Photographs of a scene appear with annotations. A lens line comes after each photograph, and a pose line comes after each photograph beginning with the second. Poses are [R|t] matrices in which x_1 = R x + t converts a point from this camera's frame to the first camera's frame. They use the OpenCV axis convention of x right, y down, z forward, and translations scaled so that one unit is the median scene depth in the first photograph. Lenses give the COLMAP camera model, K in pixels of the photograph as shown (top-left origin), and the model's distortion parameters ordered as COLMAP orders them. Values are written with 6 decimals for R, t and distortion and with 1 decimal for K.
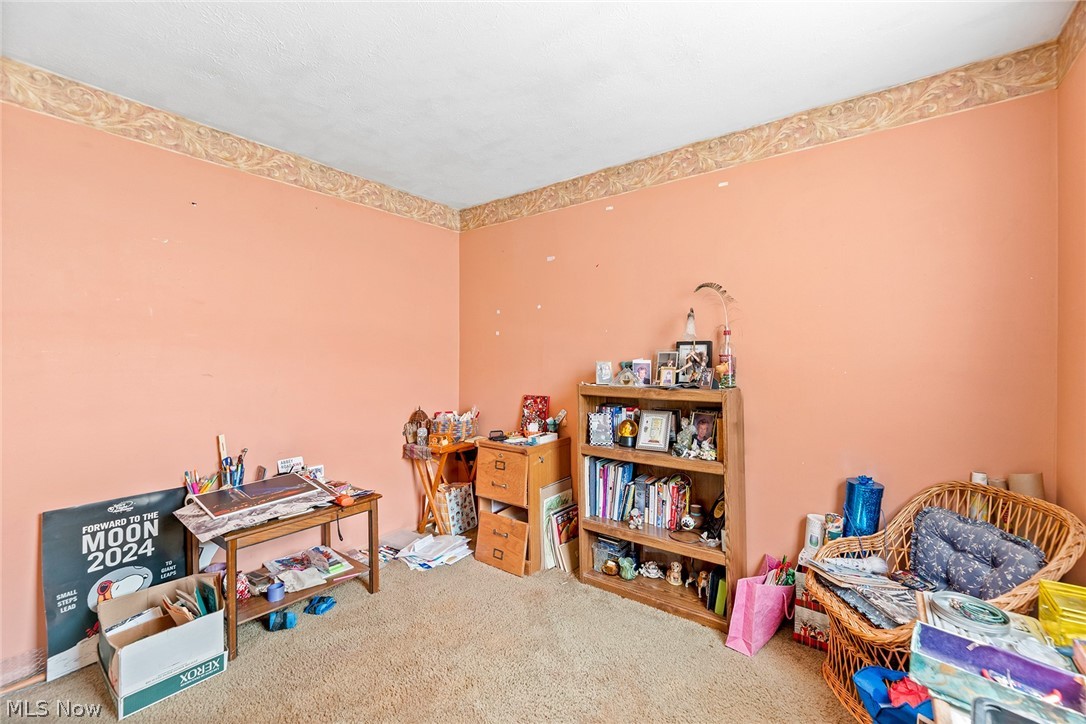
lens RADIAL K [[443.8, 0, 543.4], [0, 443.8, 354.0], [0, 0, 1]] dist [-0.001521, 0.000193]
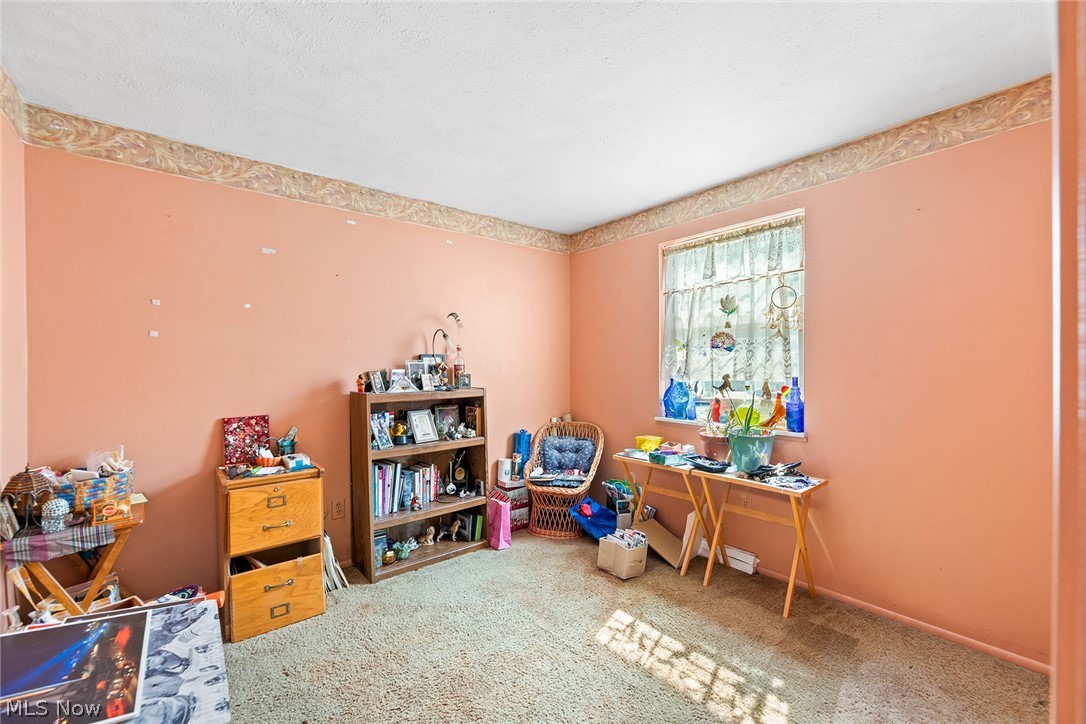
lens RADIAL K [[443.8, 0, 541.7], [0, 443.8, 367.1], [0, 0, 1]] dist [-0.001521, 0.000193]
pose [[0.247558, -0.005690, 0.968856, -0.857849], [0.002655, 0.999983, 0.005195, 0.002464], [-0.968870, 0.001286, 0.247569, 0.371540]]
